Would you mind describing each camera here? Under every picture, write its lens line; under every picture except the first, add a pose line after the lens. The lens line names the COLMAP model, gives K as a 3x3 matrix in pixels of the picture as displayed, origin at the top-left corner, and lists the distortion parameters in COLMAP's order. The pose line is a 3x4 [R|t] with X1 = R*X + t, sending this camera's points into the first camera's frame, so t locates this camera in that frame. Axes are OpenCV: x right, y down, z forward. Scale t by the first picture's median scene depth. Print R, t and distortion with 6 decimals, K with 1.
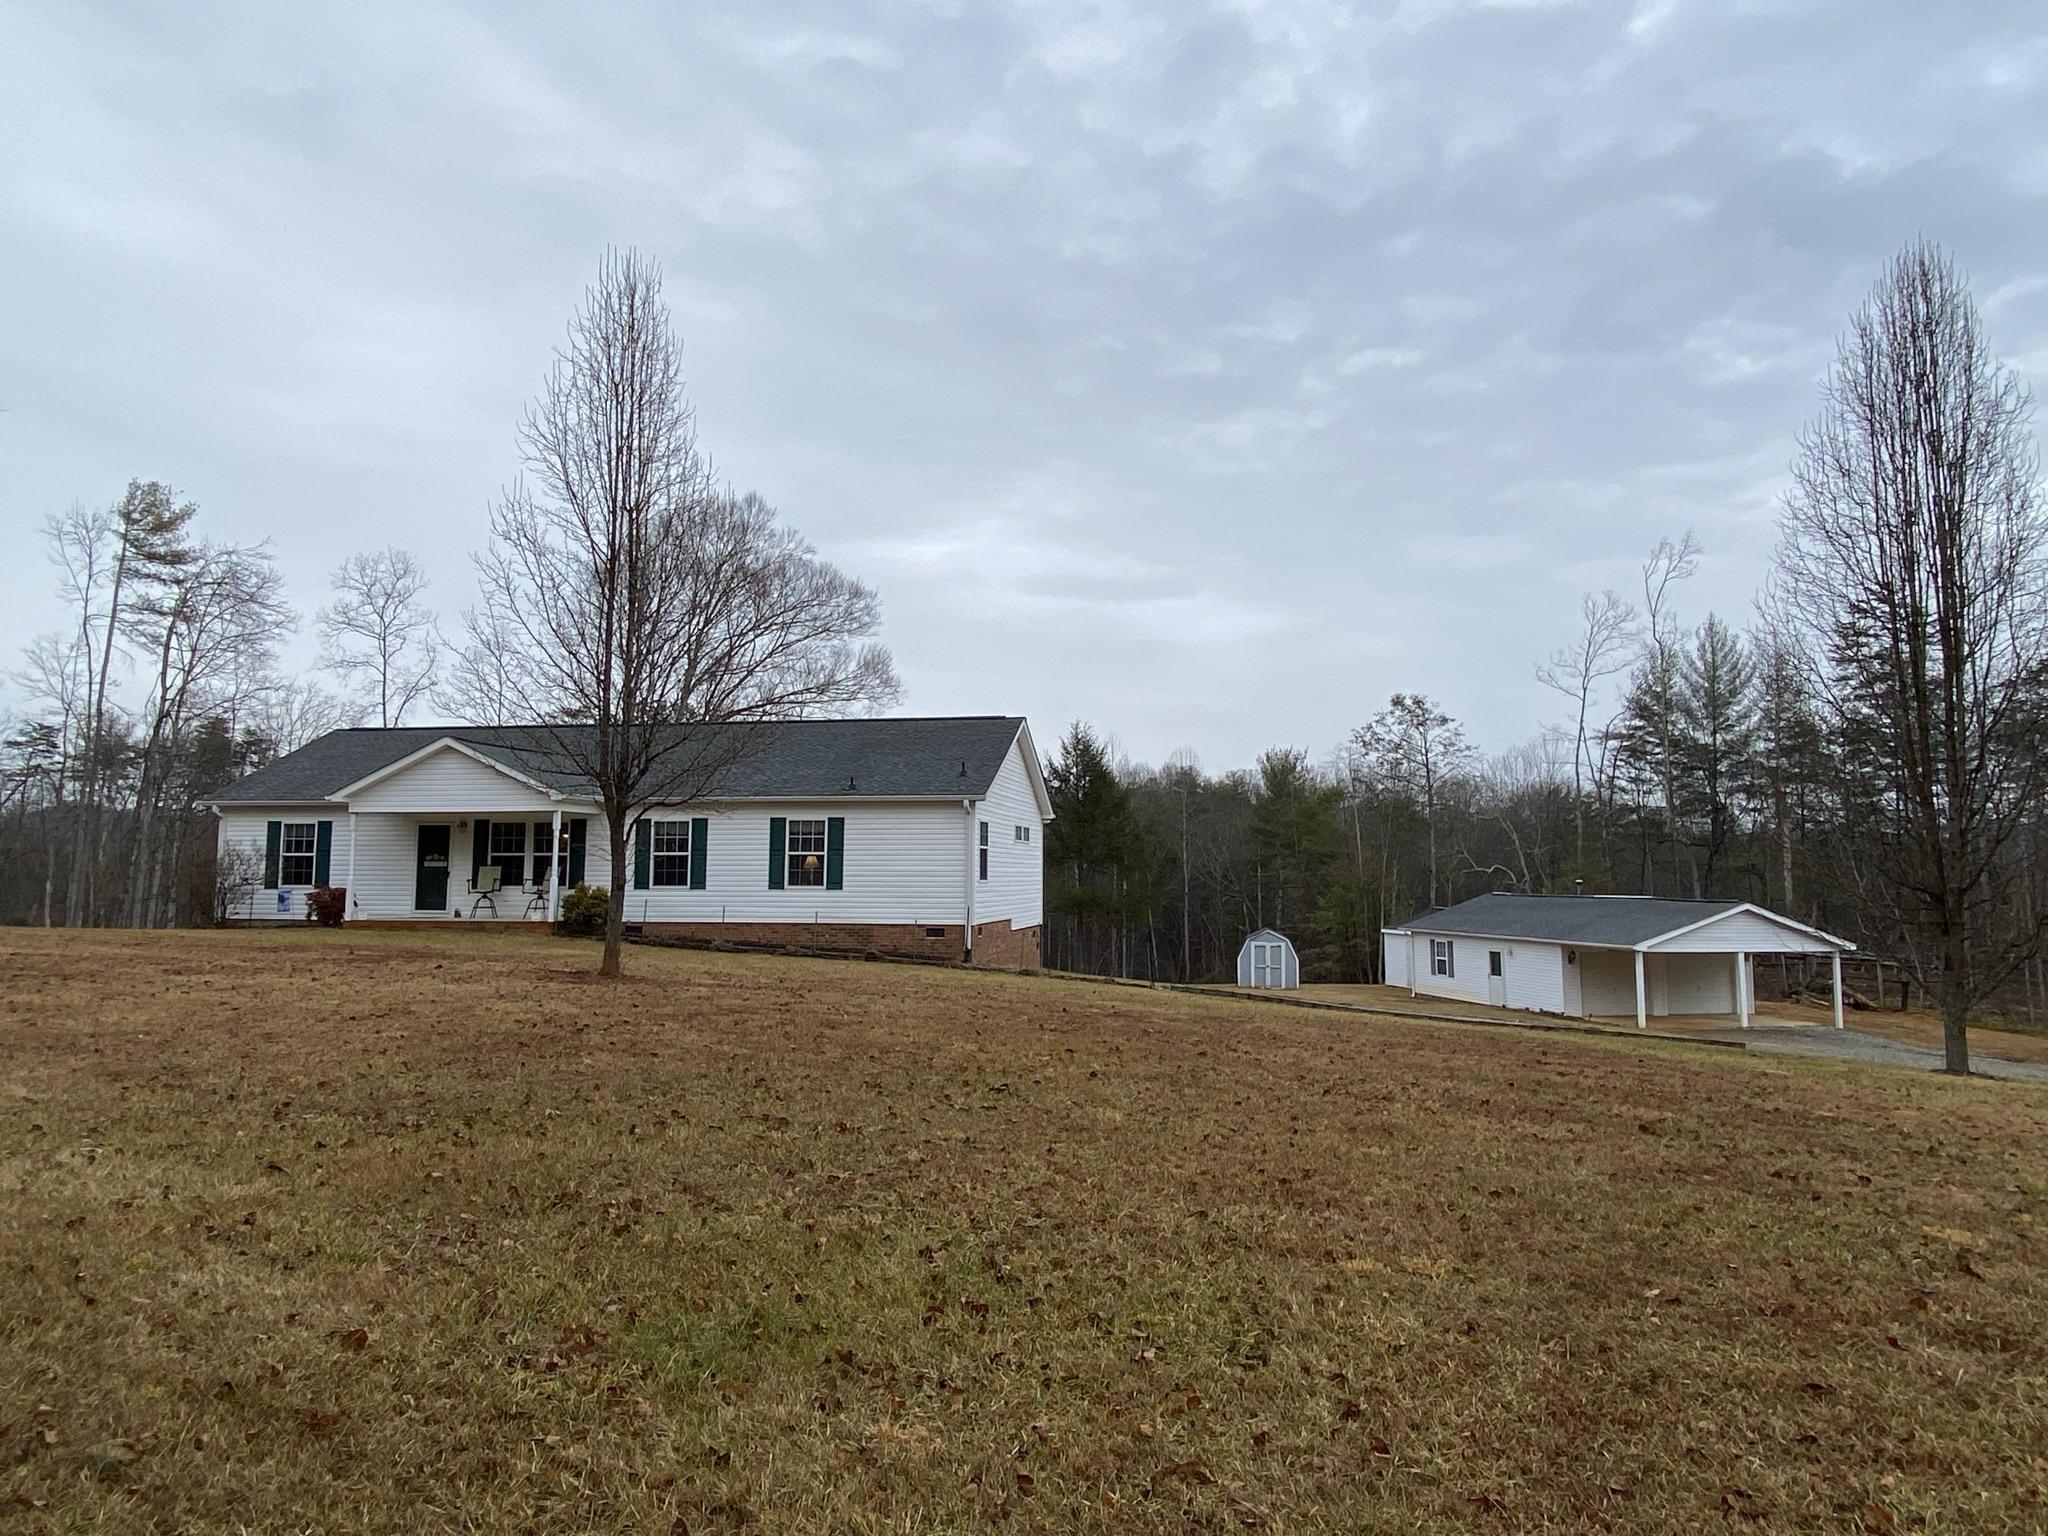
lens RADIAL K [[1244.3, 0, 1022.2], [0, 1244.3, 767.4], [0, 0, 1]] dist [0.122232, -0.132720]
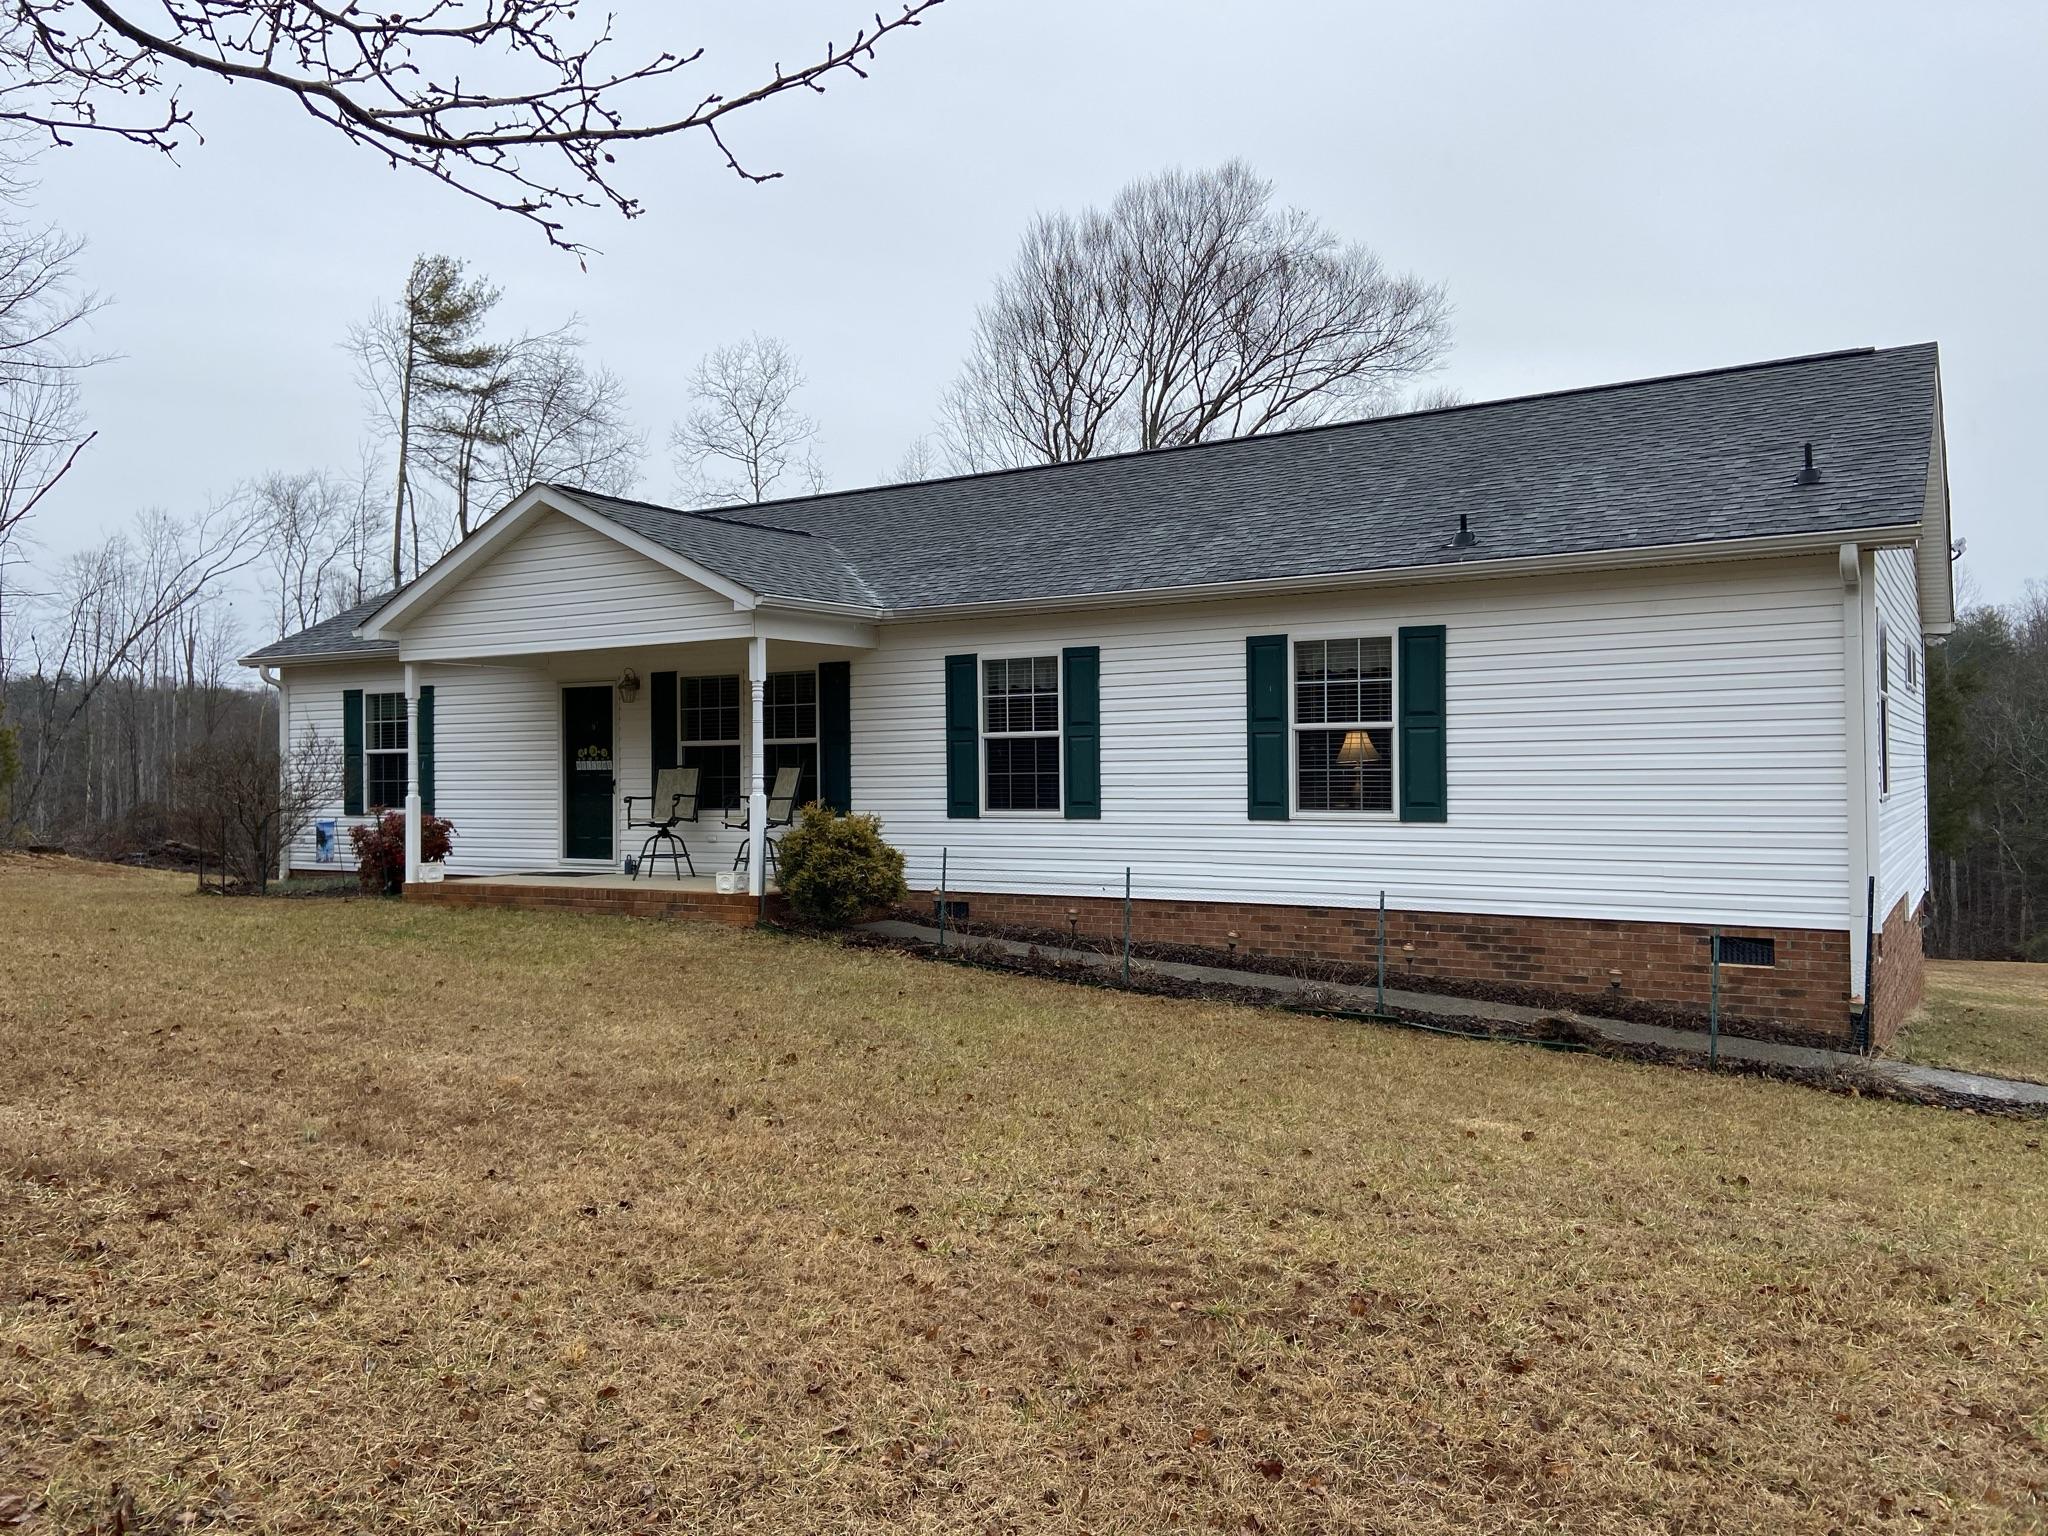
lens RADIAL K [[1556.4, 0, 1024.0], [0, 1556.4, 768.0], [0, 0, 1]] dist [0.080924, -0.000181]
pose [[0.934291, -0.015987, -0.356153, -0.089902], [0.045190, 0.996247, 0.073826, 0.040146], [0.353636, -0.085070, 0.931507, 0.496950]]
